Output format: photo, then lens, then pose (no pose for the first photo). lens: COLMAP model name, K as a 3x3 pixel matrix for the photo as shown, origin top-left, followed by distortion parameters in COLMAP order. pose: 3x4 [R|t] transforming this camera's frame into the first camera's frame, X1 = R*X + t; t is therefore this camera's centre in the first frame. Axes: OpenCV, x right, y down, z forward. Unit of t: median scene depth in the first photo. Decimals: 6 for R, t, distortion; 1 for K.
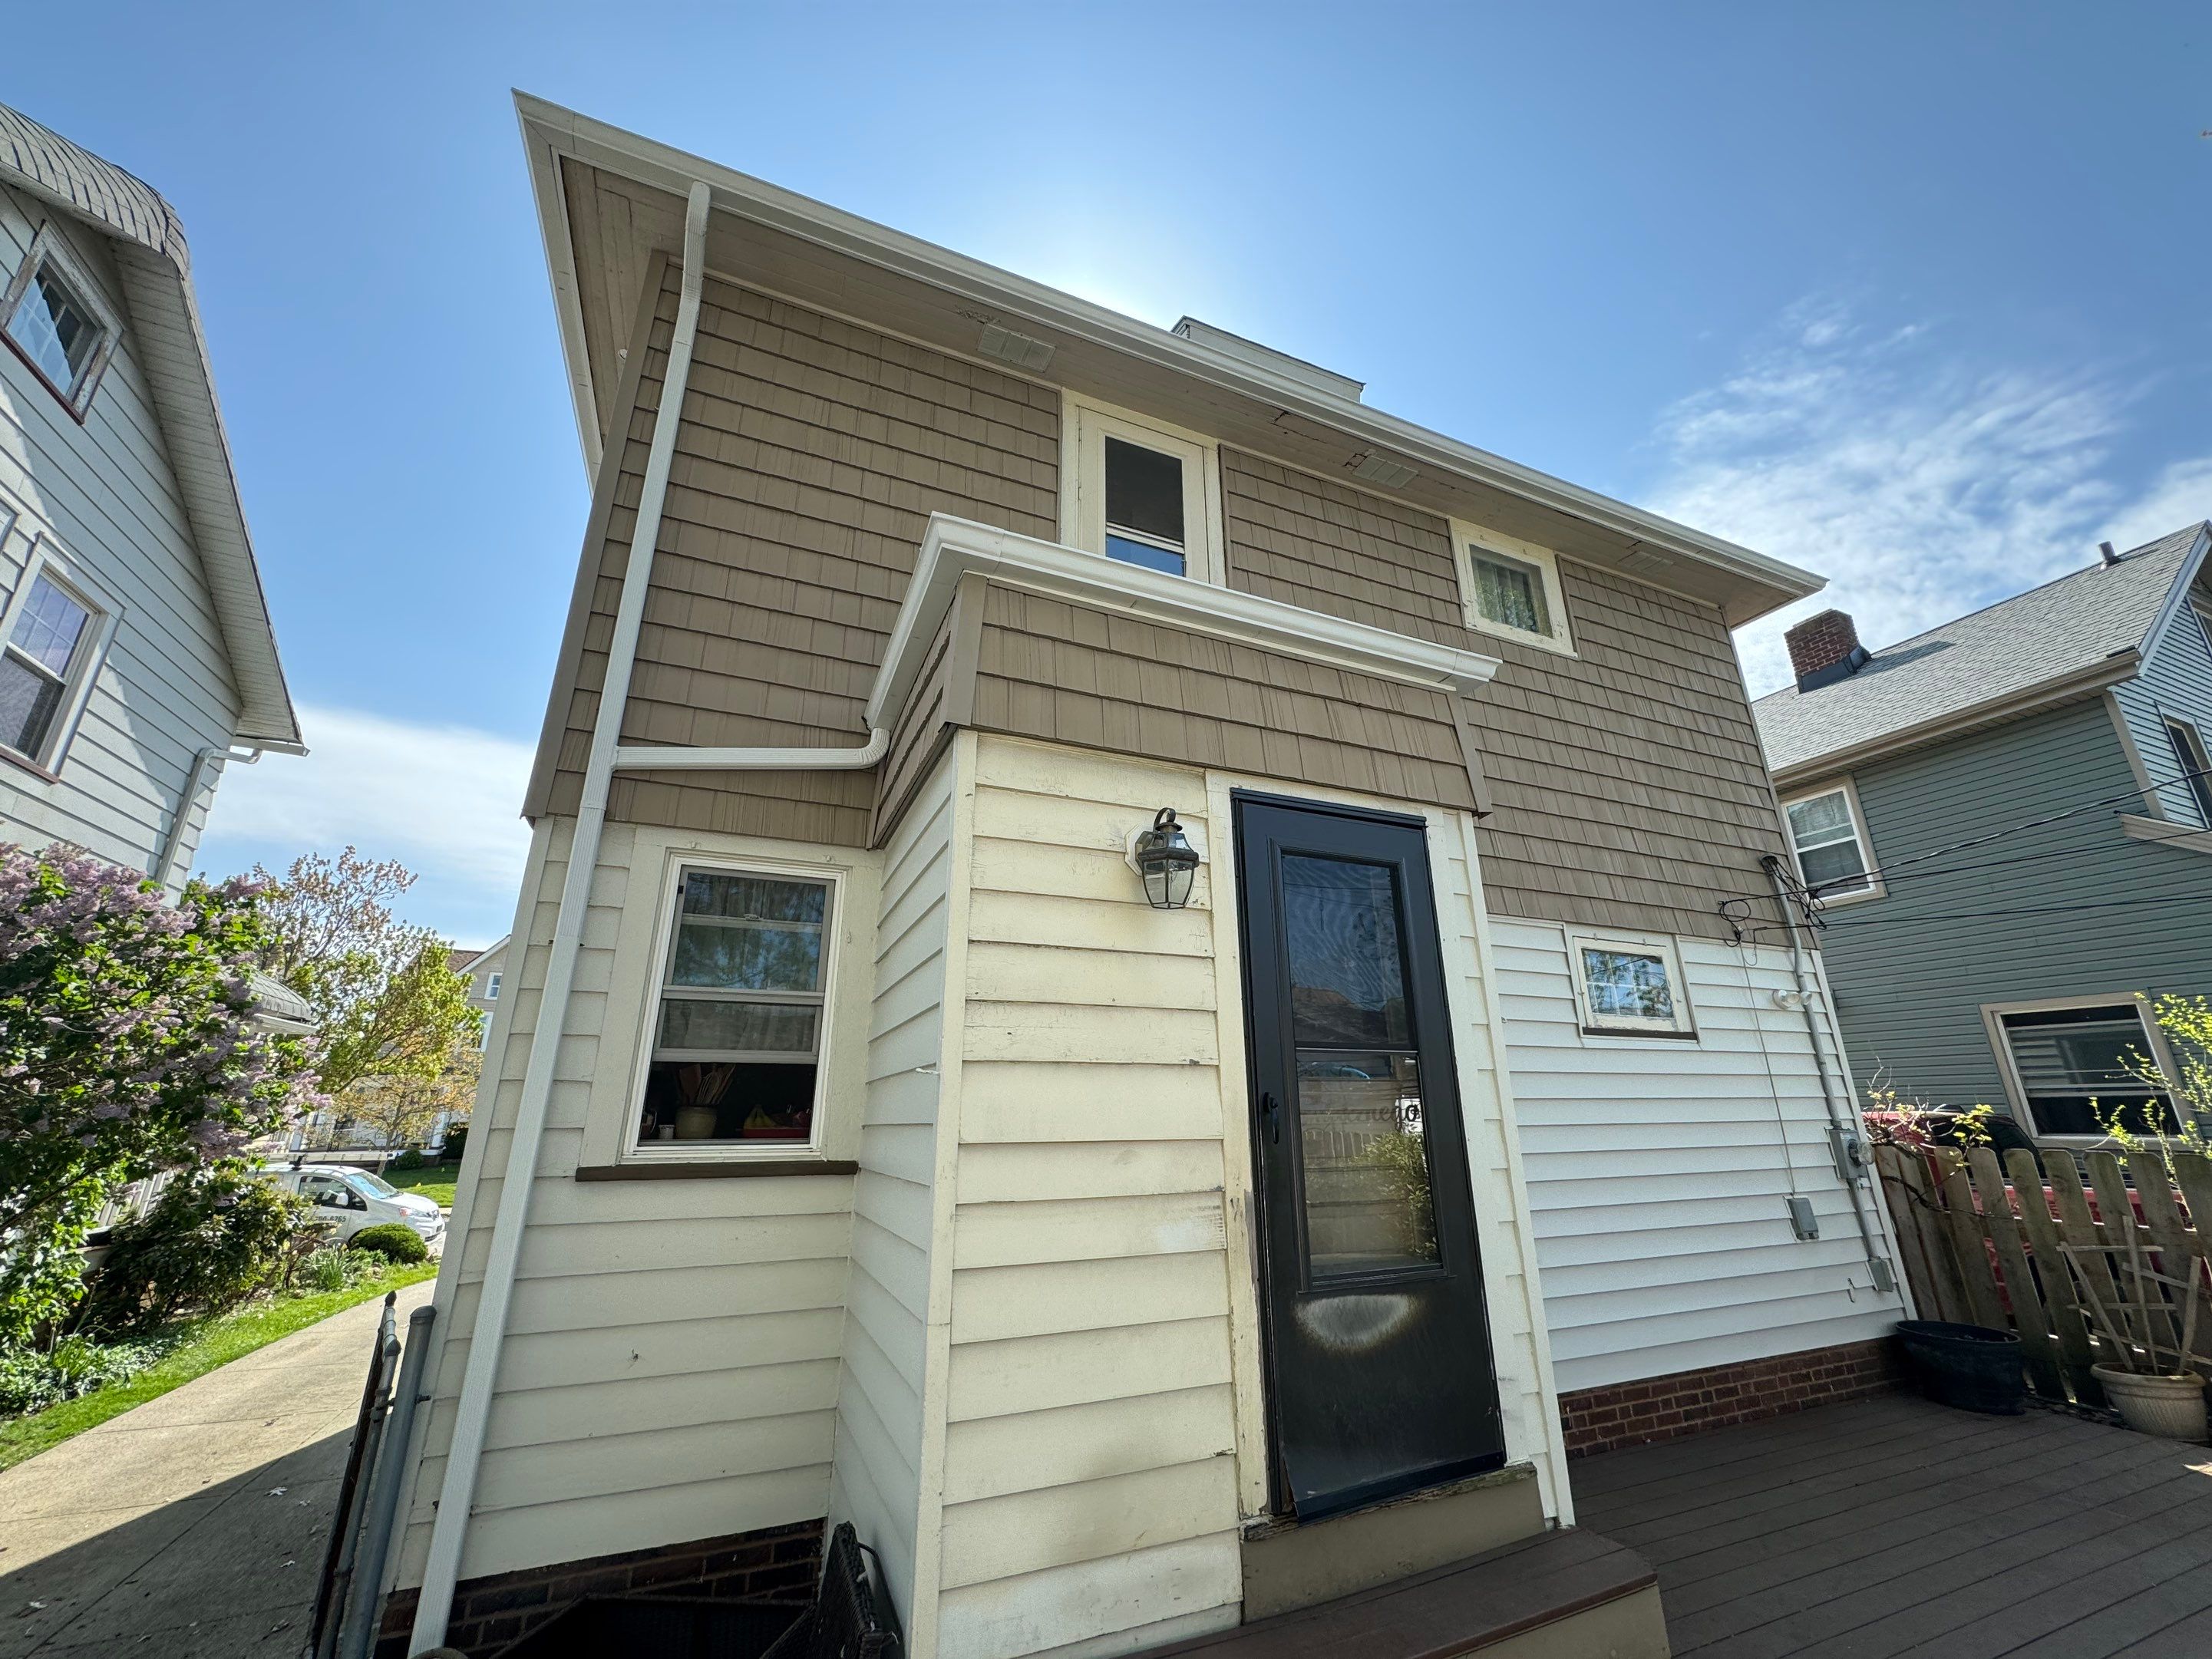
lens RADIAL K [[871.2, 0, 1106.0], [0, 871.2, 829.5], [0, 0, 1]] dist [-0.001593, 0.000328]
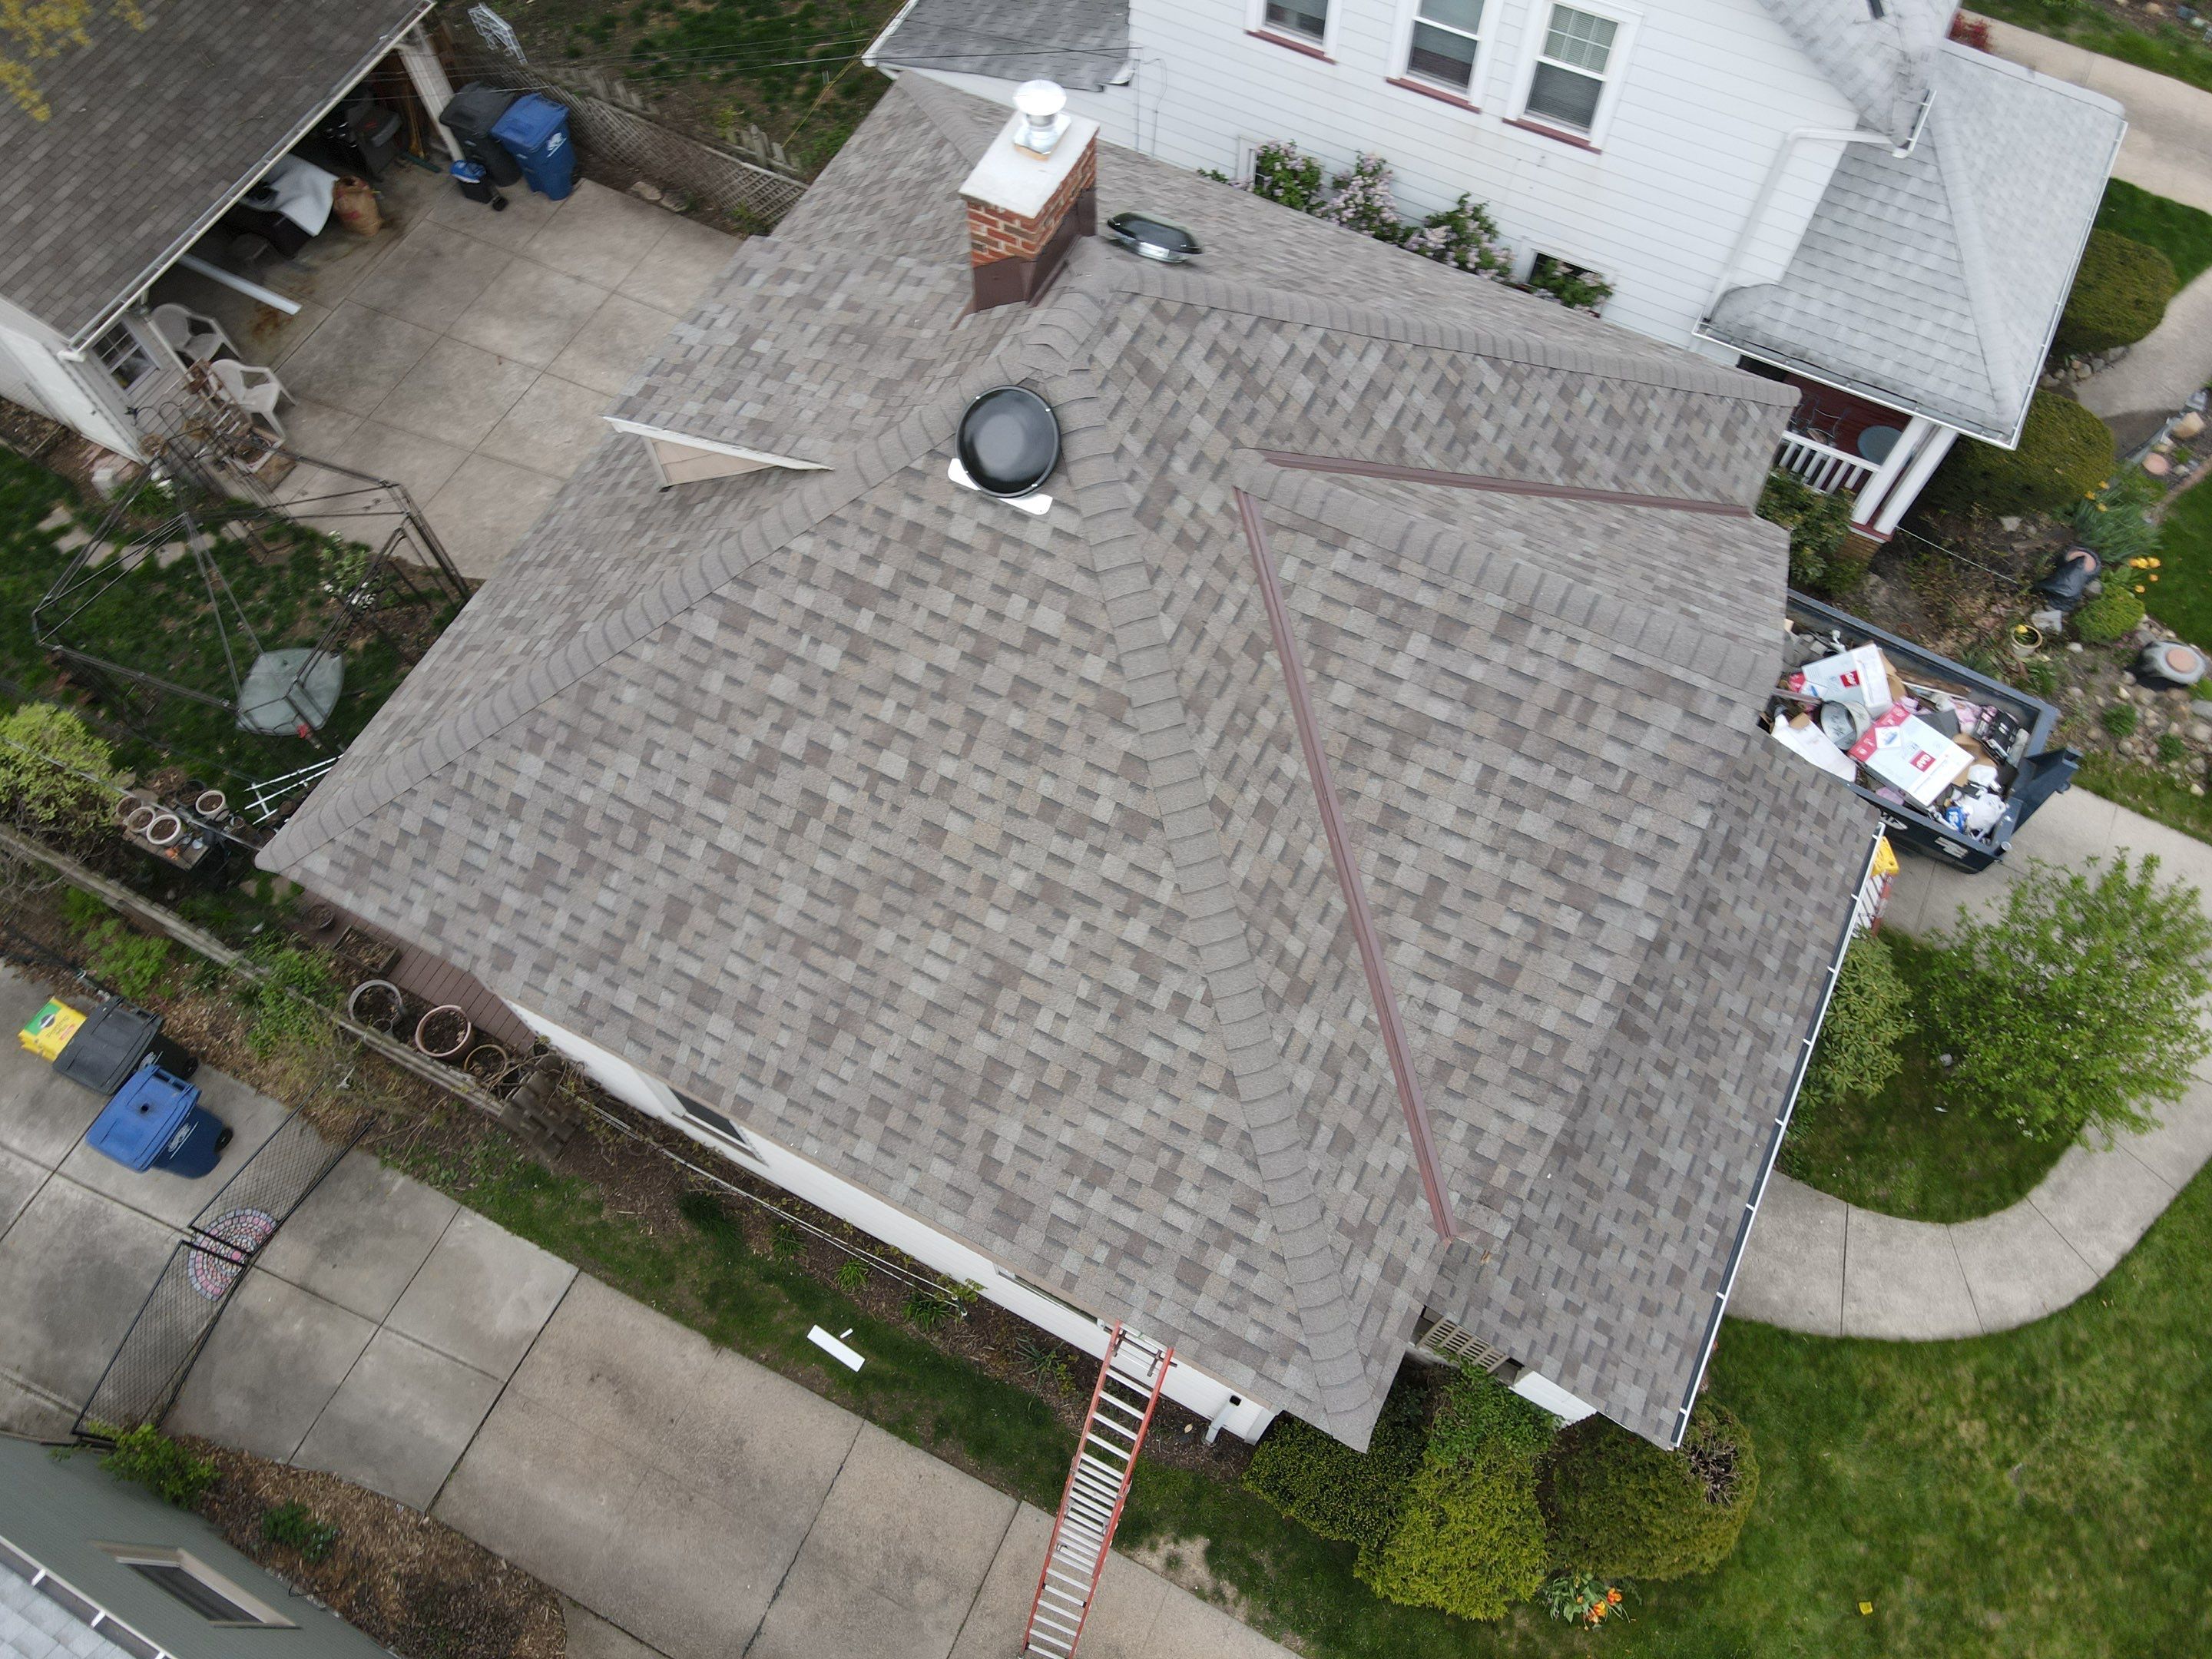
lens RADIAL K [[1623.8, 0, 1106.0], [0, 1623.8, 829.5], [0, 0, 1]] dist [-0.000428, 0.003268]
pose [[0.633785, 0.691346, -0.346925, 1.243084], [0.248089, 0.243130, 0.937731, -2.246313], [0.732645, -0.680388, -0.017423, -0.647869]]
